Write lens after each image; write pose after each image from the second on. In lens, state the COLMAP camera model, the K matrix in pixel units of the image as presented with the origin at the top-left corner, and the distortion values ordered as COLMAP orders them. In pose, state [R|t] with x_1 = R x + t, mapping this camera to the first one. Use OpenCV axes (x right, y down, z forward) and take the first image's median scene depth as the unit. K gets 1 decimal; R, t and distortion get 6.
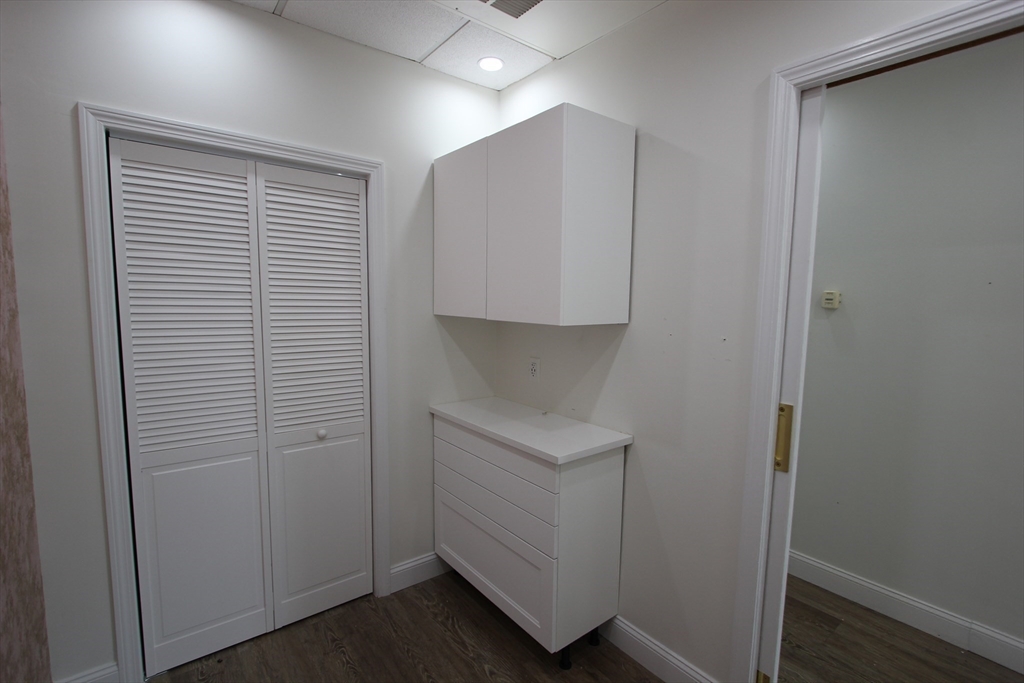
lens RADIAL K [[472.7, 0, 511.2], [0, 472.7, 345.3], [0, 0, 1]] dist [-0.021585, 0.003687]
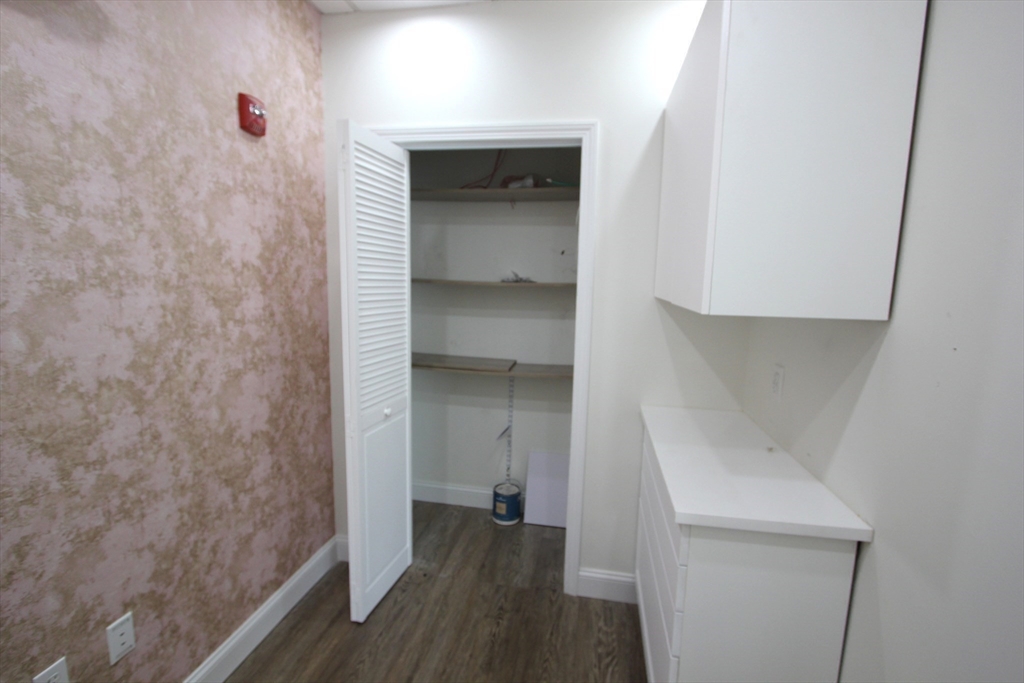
lens RADIAL K [[472.7, 0, 511.2], [0, 472.7, 345.3], [0, 0, 1]] dist [-0.021585, 0.003687]
pose [[0.662343, 0.107933, -0.741385, 0.337203], [-0.087689, 0.993935, 0.066361, -0.015488], [0.744051, 0.021057, 0.667791, 0.312803]]
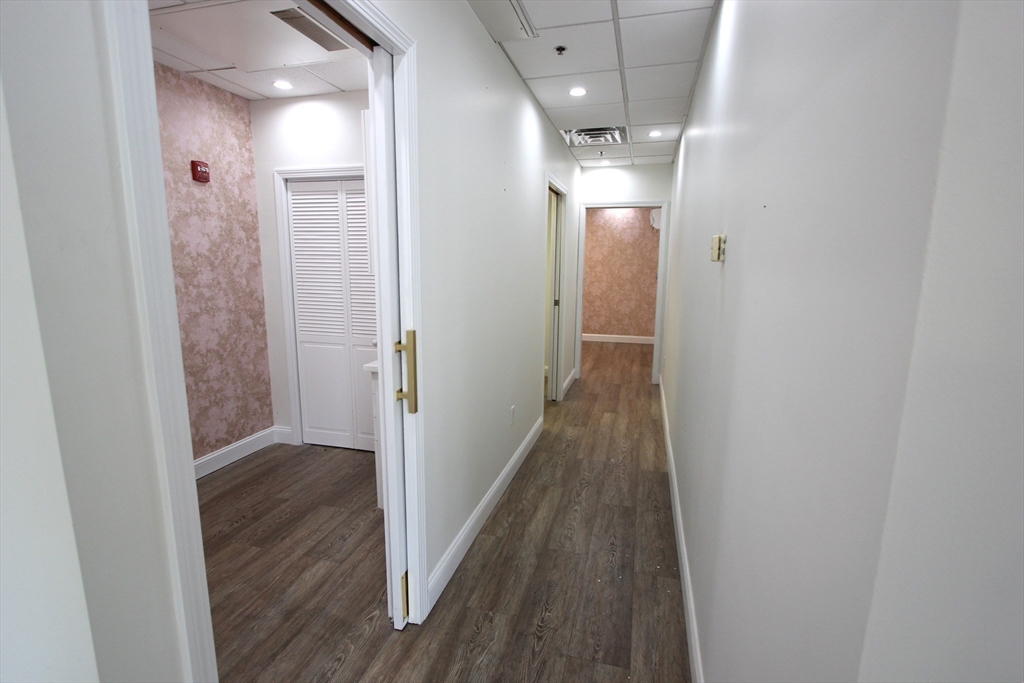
lens RADIAL K [[472.7, 0, 511.2], [0, 472.7, 345.3], [0, 0, 1]] dist [-0.021585, 0.003687]
pose [[0.604888, 0.129381, -0.785730, 1.210954], [-0.081049, 0.991591, 0.100884, -0.005391], [0.792176, 0.002659, 0.610287, 0.391139]]
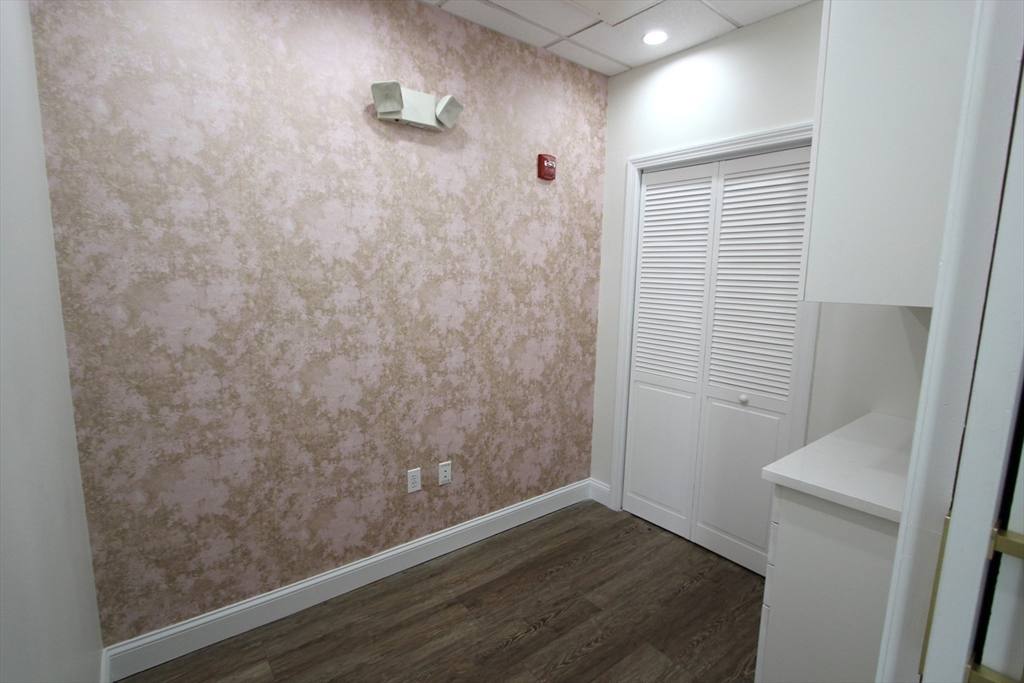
lens RADIAL K [[472.7, 0, 511.2], [0, 472.7, 345.3], [0, 0, 1]] dist [-0.021585, 0.003687]
pose [[0.009743, 0.133986, -0.990935, 0.669831], [-0.117774, 0.984239, 0.131923, -0.013781], [0.992993, 0.115421, 0.025370, 0.443164]]
